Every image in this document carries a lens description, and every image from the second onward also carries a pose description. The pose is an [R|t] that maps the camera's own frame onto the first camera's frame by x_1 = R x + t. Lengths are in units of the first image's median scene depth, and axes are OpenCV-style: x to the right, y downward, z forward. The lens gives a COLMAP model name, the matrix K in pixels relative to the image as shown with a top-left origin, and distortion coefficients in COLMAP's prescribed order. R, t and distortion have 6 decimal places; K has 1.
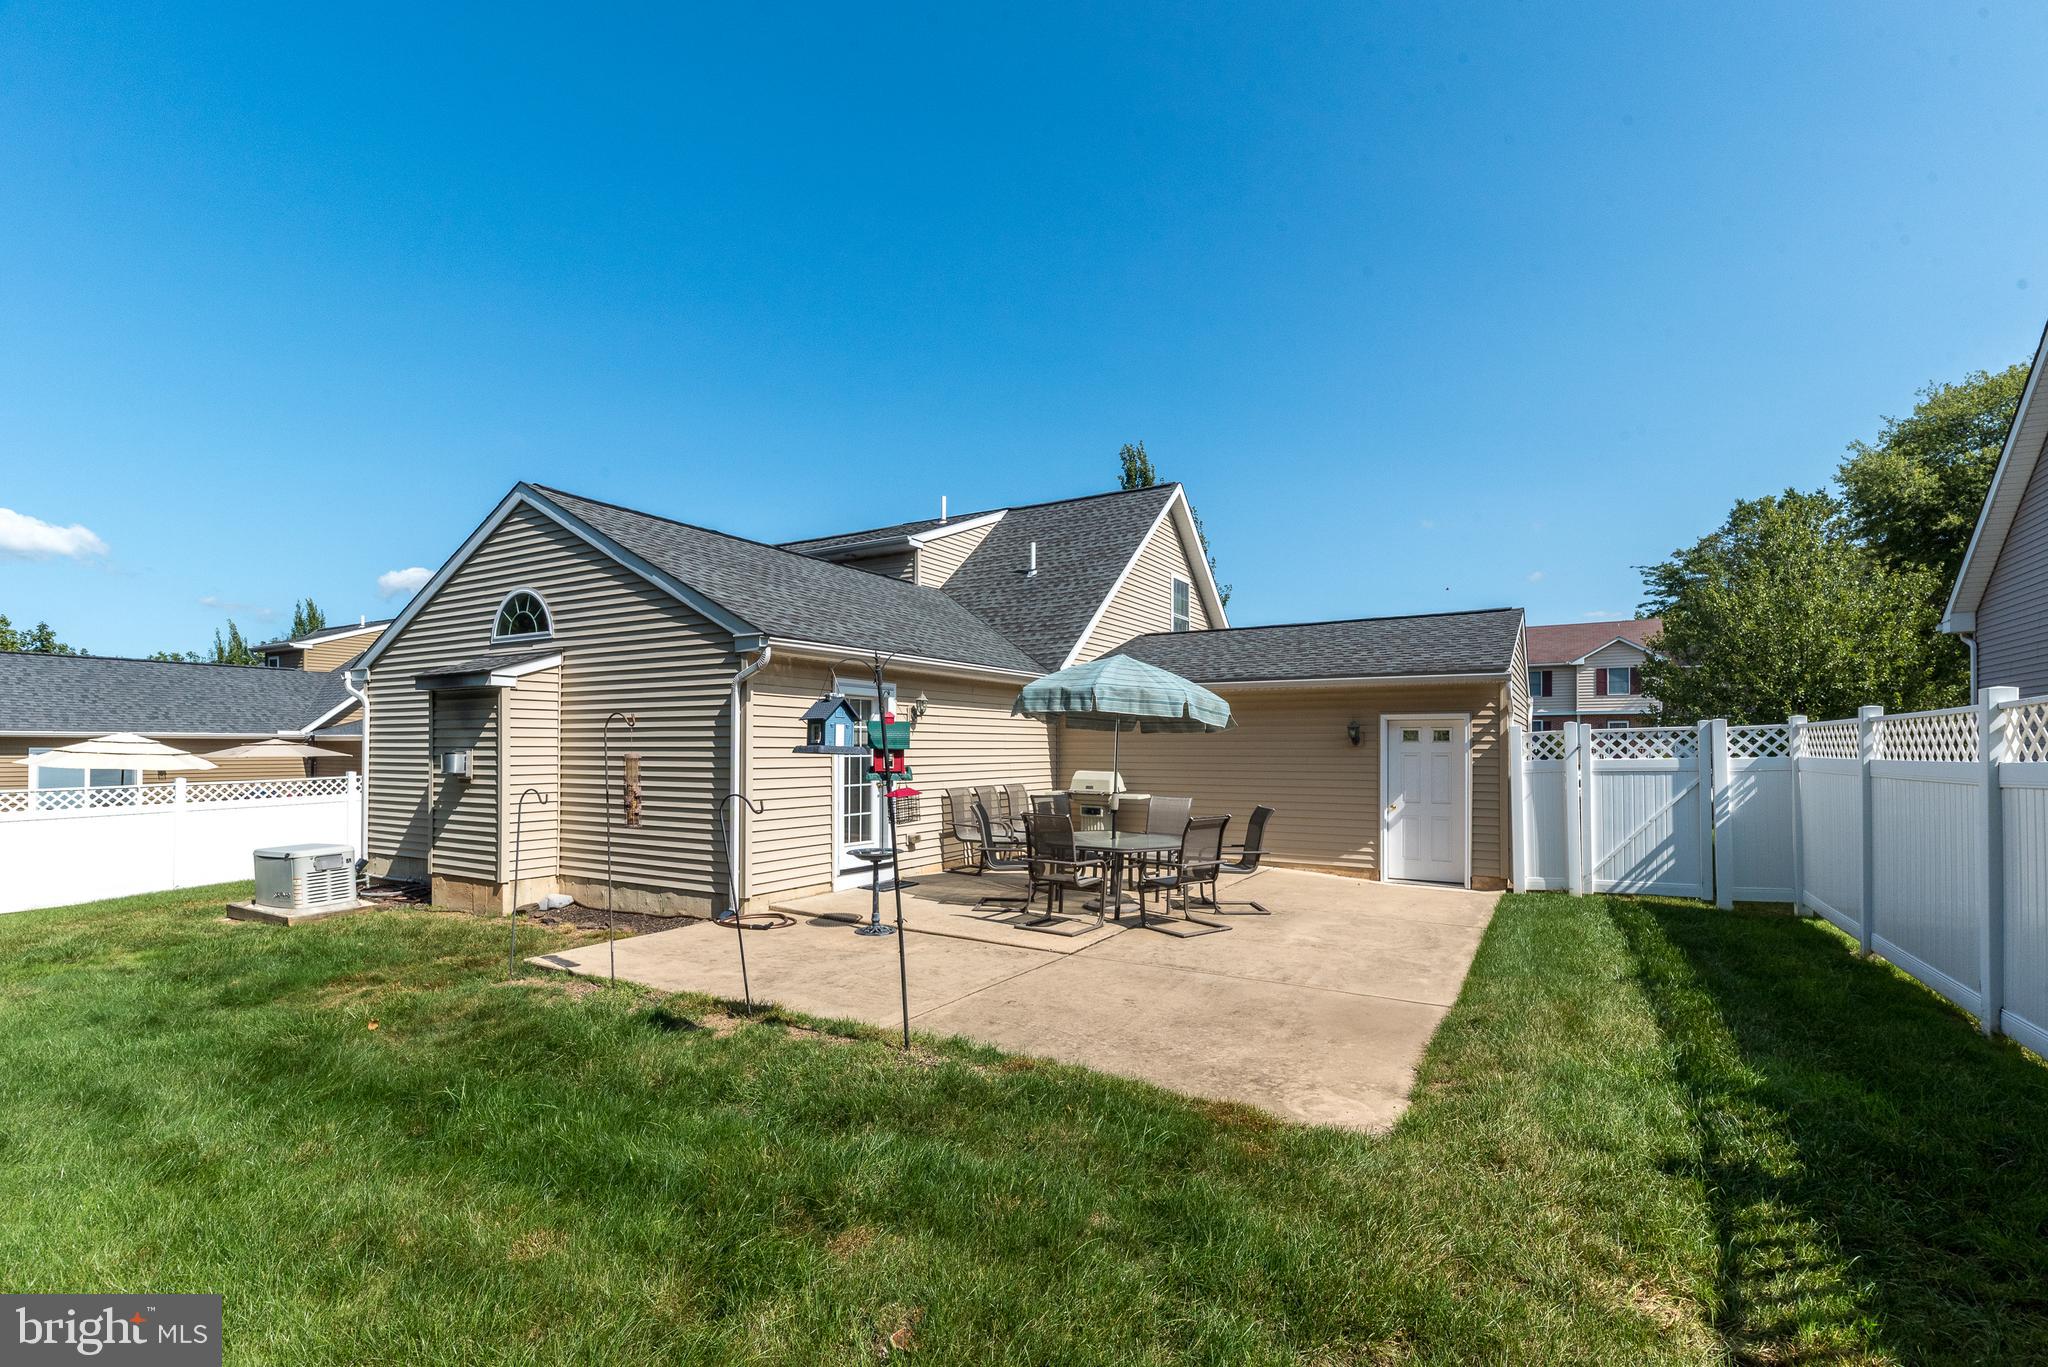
lens RADIAL K [[909.7, 0, 1034.3], [0, 909.7, 745.1], [0, 0, 1]] dist [0.005042, 0.001055]
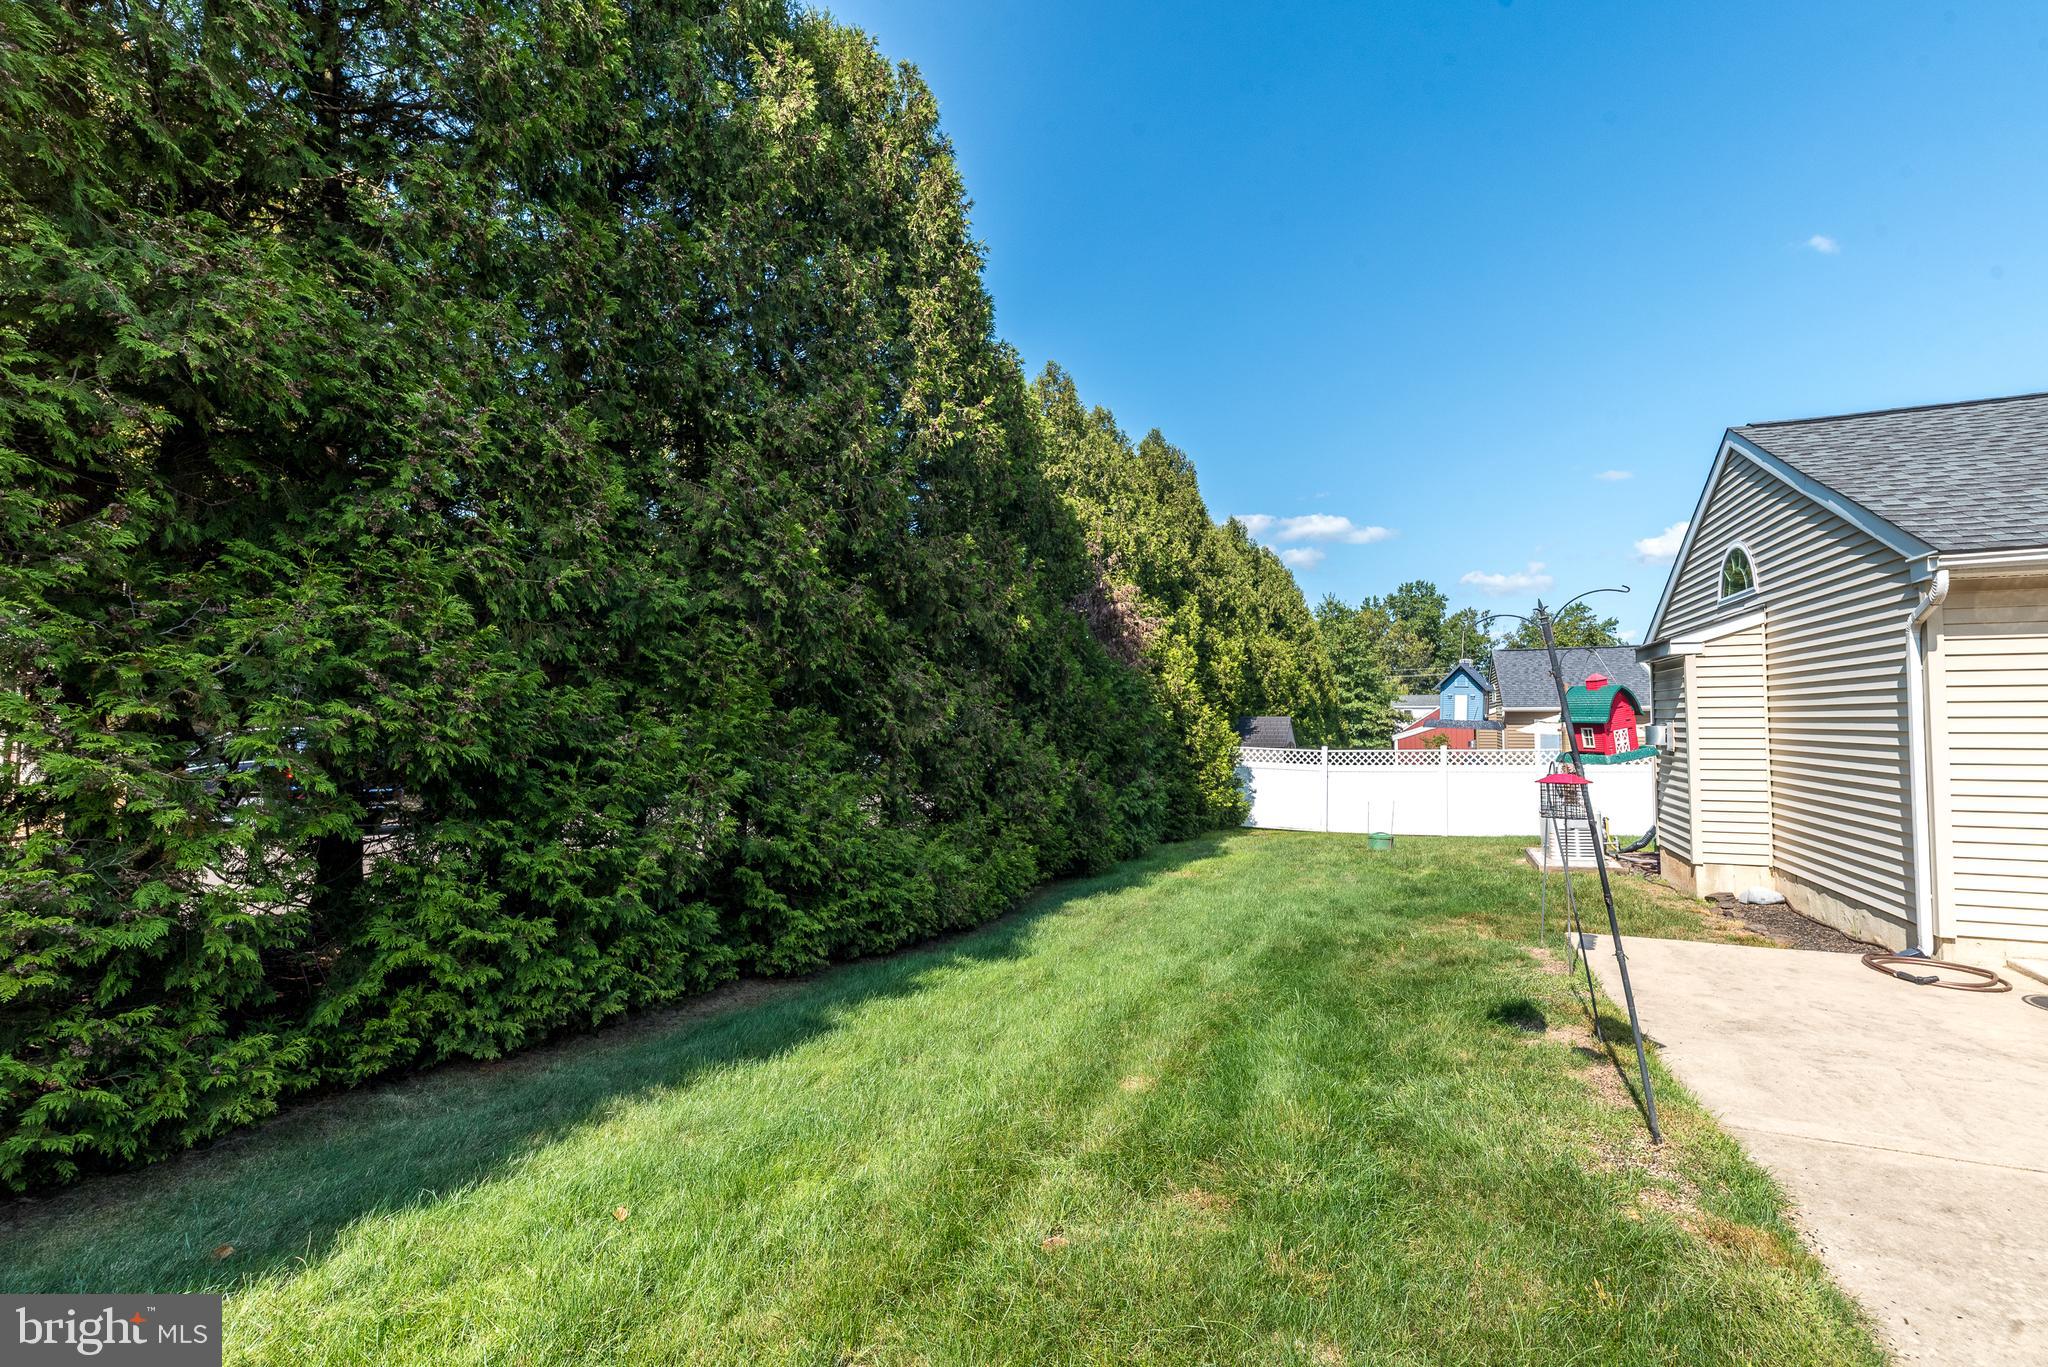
lens RADIAL K [[895.3, 0, 1034.2], [0, 895.3, 678.5], [0, 0, 1]] dist [0.003954, 0.000704]
pose [[0.129698, -0.049561, -0.990314, 0.234149], [0.009283, 0.998767, -0.048768, -0.000037], [0.991510, -0.002868, 0.129998, 0.195260]]
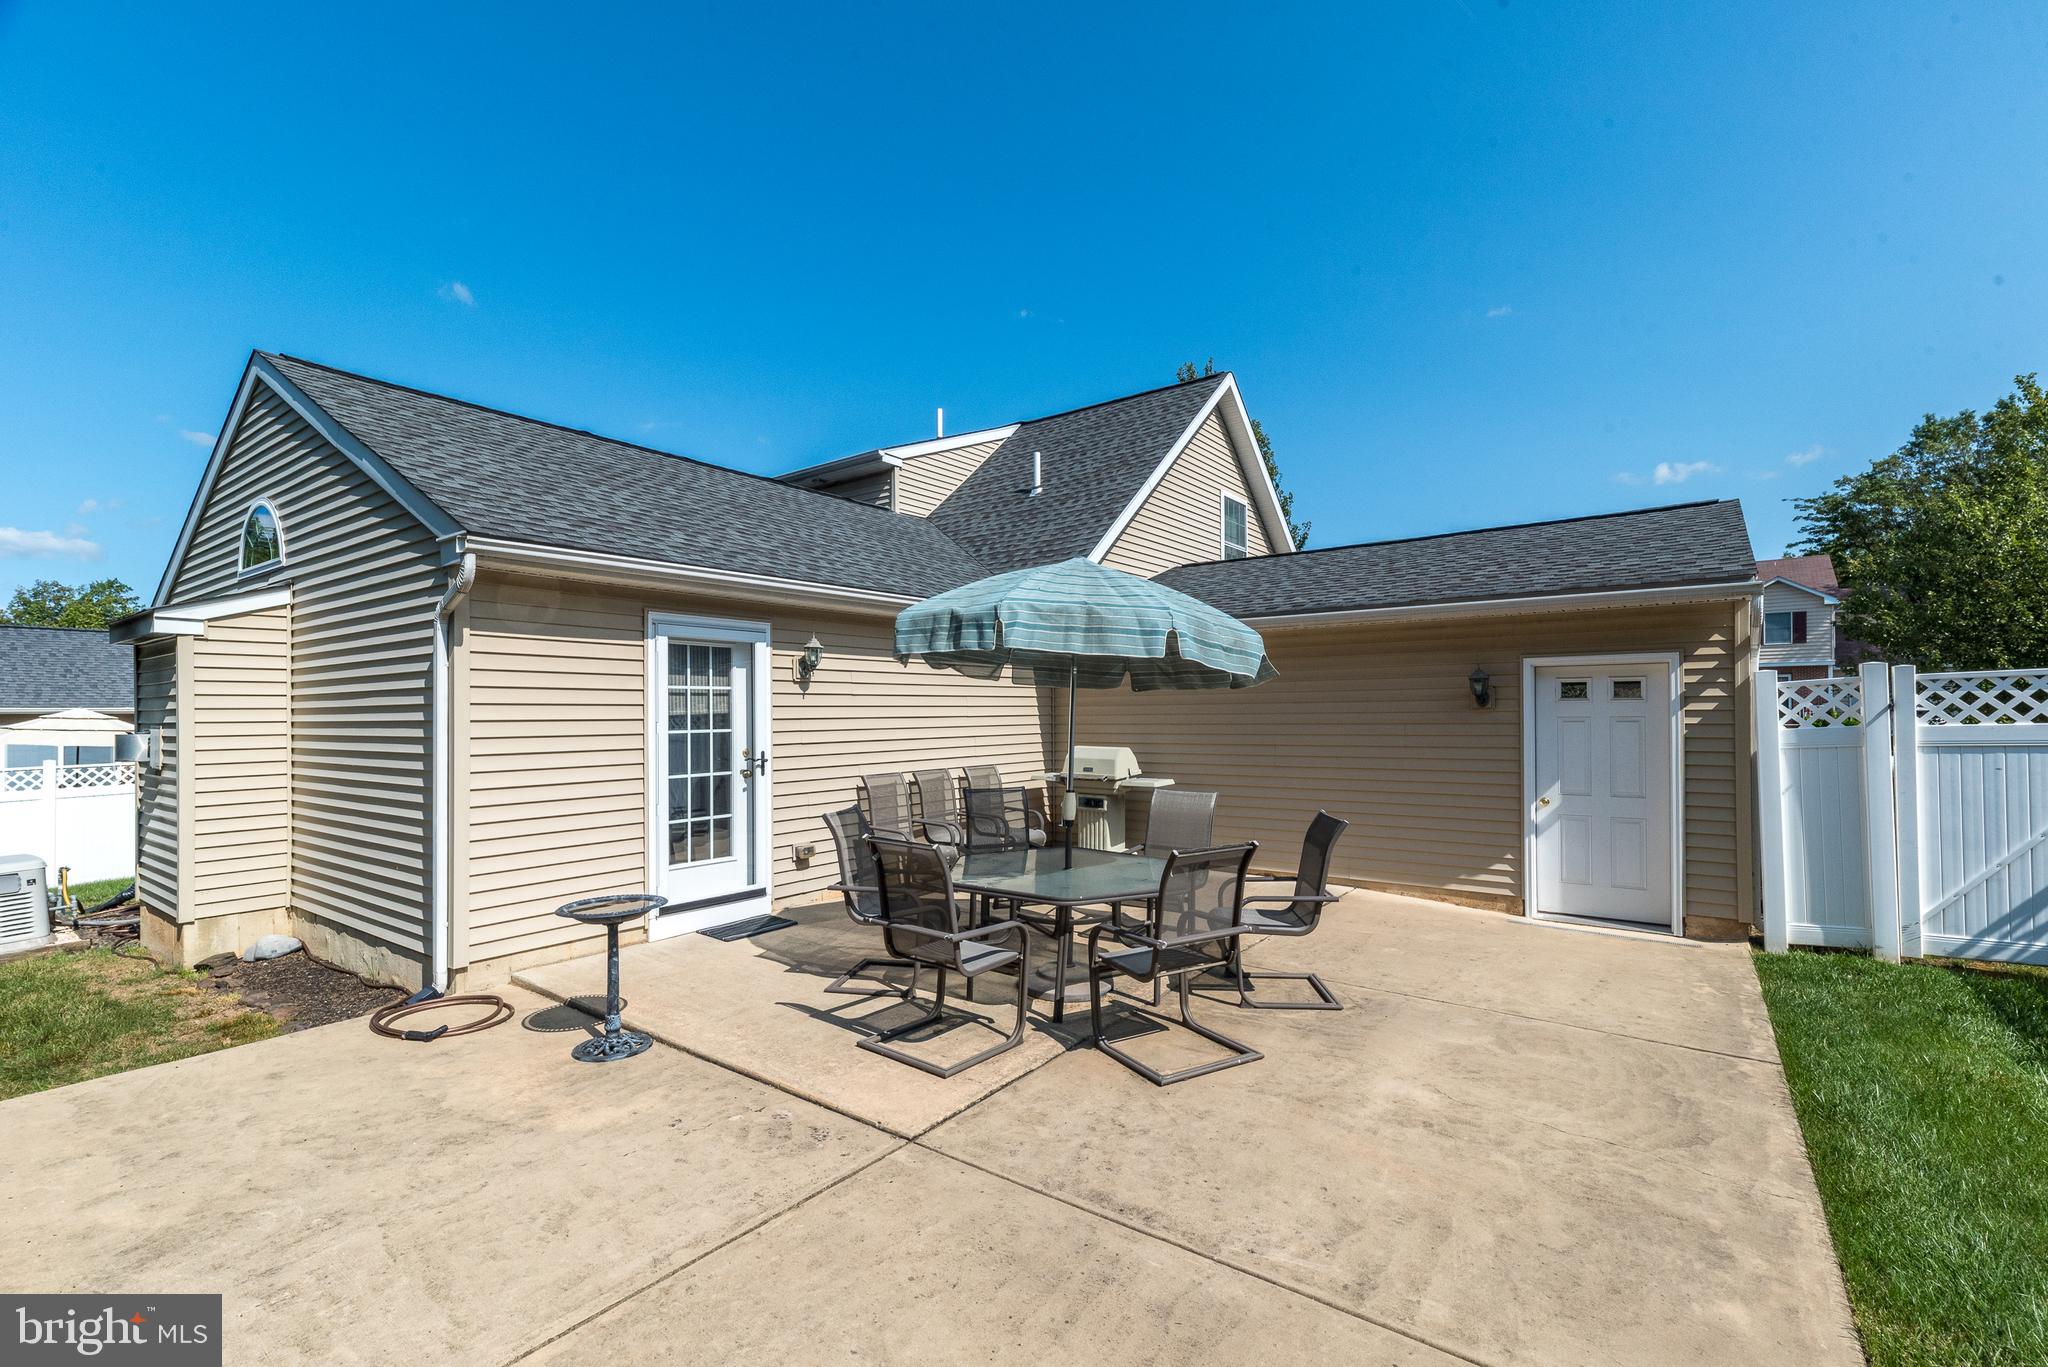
lens RADIAL K [[896.2, 0, 1020.4], [0, 896.2, 715.4], [0, 0, 1]] dist [0.008448, 0.000605]
pose [[0.993908, -0.010586, -0.109705, 0.108407], [0.011195, 0.999925, 0.004934, -0.000205], [0.109645, -0.006132, 0.993952, 0.372540]]
